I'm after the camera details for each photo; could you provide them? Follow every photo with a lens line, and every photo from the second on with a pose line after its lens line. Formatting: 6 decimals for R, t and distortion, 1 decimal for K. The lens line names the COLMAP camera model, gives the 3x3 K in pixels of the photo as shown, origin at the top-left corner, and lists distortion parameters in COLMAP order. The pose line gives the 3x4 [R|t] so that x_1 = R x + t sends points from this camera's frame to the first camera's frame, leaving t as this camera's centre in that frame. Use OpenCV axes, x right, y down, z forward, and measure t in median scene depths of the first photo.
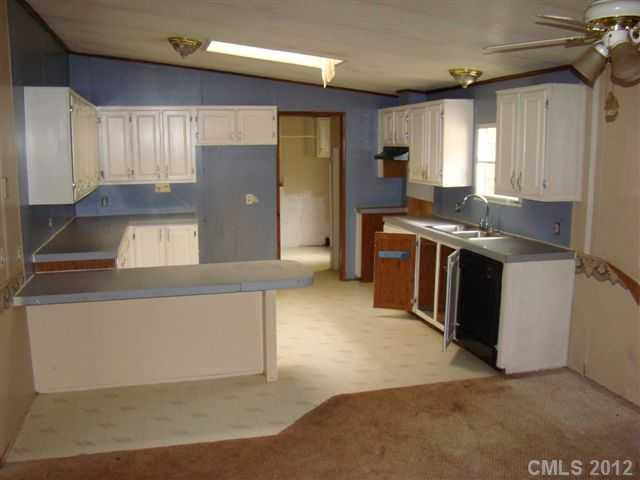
lens RADIAL K [[597.8, 0, 320.0], [0, 597.8, 240.0], [0, 0, 1]] dist [-0.174780, 0.118178]
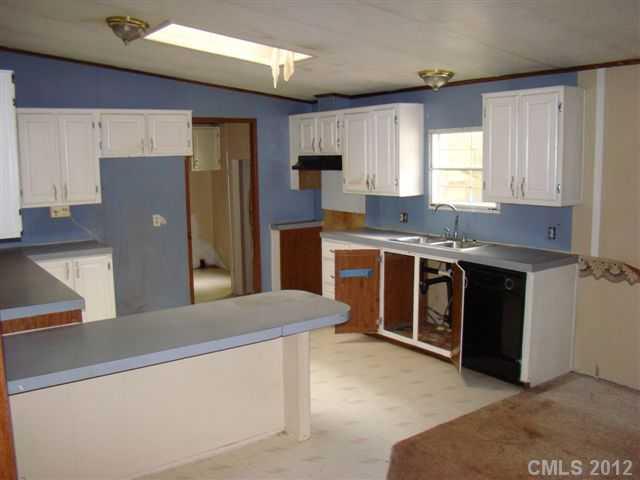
lens RADIAL K [[597.8, 0, 320.0], [0, 597.8, 240.0], [0, 0, 1]] dist [-0.174780, 0.118178]
pose [[0.934378, -0.060789, 0.351058, -0.261132], [0.069257, 0.997531, -0.011603, -0.020201], [-0.349486, 0.035155, 0.936282, 0.177585]]
